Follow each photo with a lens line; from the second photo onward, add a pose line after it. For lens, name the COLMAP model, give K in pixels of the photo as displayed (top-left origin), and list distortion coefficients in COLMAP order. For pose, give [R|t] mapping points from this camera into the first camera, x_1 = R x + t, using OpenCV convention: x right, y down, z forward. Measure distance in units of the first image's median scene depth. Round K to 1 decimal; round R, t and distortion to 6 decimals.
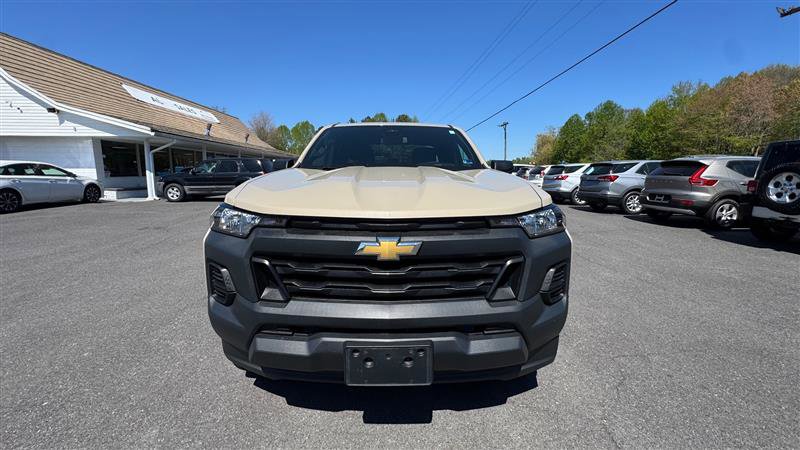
lens RADIAL K [[334.8, 0, 400.9], [0, 334.8, 223.7], [0, 0, 1]] dist [-0.001135, 0.000048]
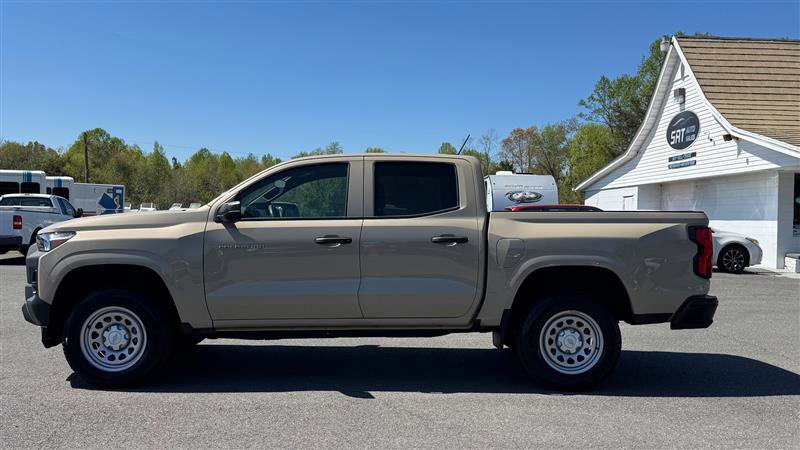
lens RADIAL K [[759.1, 0, 400.0], [0, 759.1, 225.0], [0, 0, 1]] dist [0.008270, 0.003577]
pose [[0.012718, 0.005344, -0.999905, 3.943686], [-0.169182, 0.985580, 0.003116, -0.374002], [0.985503, 0.169126, 0.013438, 2.522898]]
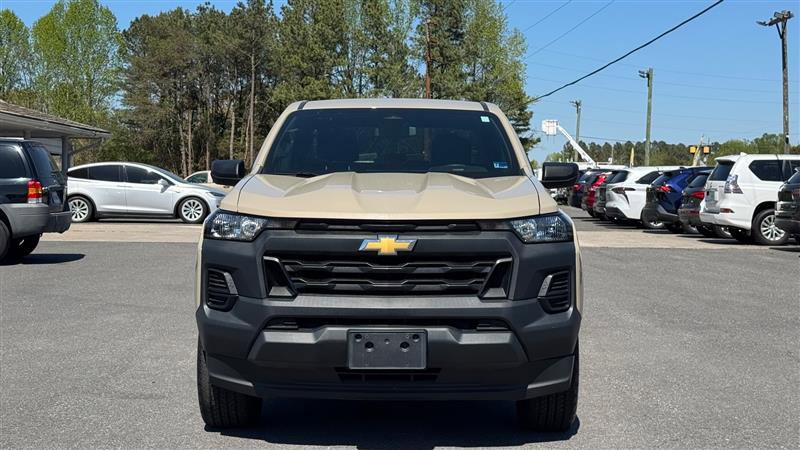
lens RADIAL K [[1270.6, 0, 400.0], [0, 1270.6, 225.0], [0, 0, 1]] dist [0.224533, -0.002628]
pose [[0.999736, 0.002674, -0.022830, 0.084754], [-0.005342, 0.993046, -0.117609, 0.419262], [0.022356, 0.117699, 0.992798, -2.708956]]
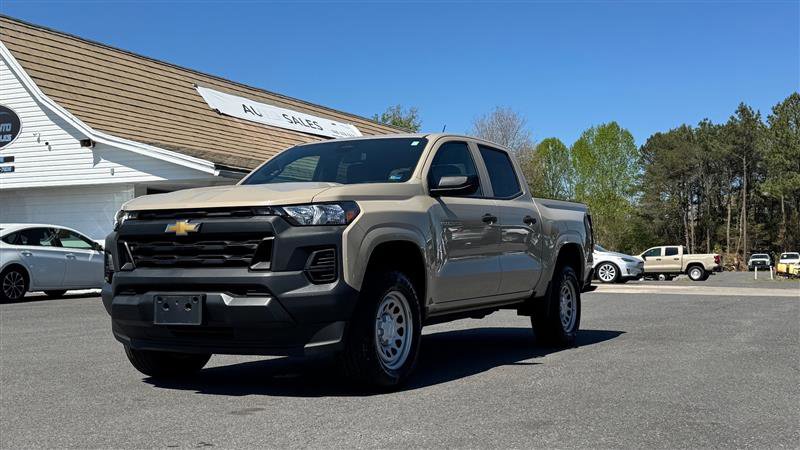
lens RADIAL K [[979.6, 0, 400.0], [0, 979.6, 225.0], [0, 0, 1]] dist [0.126751, -0.032059]
pose [[0.876725, -0.026589, -0.480256, 2.325504], [-0.065582, 0.982538, -0.174120, 0.608761], [0.476500, 0.184151, 0.859672, -1.835236]]
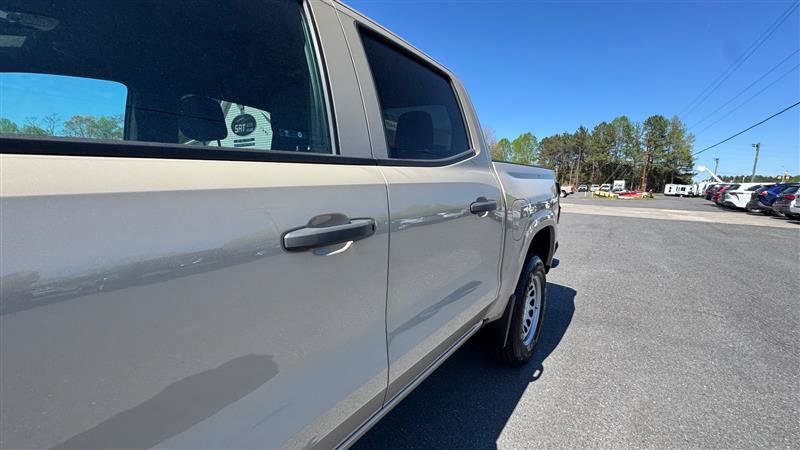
lens RADIAL K [[334.8, 0, 400.9], [0, 334.8, 223.7], [0, 0, 1]] dist [-0.001135, 0.000048]
pose [[0.803198, 0.087216, -0.589294, 0.840703], [-0.110407, 0.993881, -0.003388, -0.263795], [0.585392, 0.067783, 0.807912, 1.968139]]
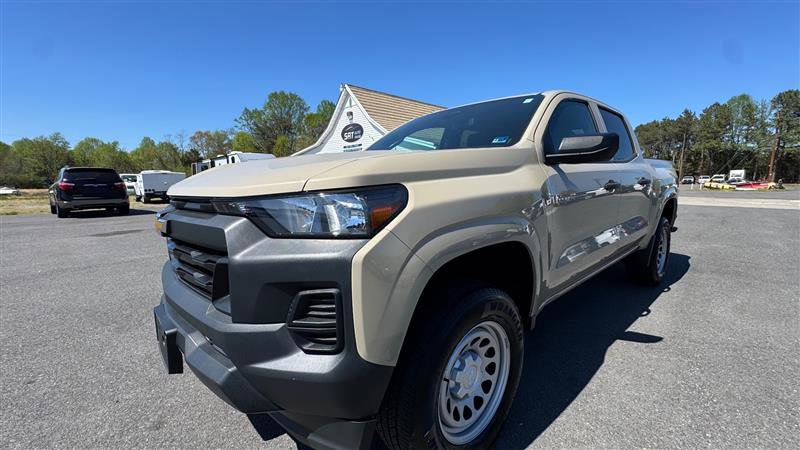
lens RADIAL K [[334.8, 0, 400.9], [0, 334.8, 223.7], [0, 0, 1]] dist [-0.001135, 0.000048]
pose [[0.662573, 0.089546, -0.743625, 0.969953], [-0.106730, 0.993984, 0.024596, -0.022892], [0.741354, 0.063070, 0.668144, 0.693874]]
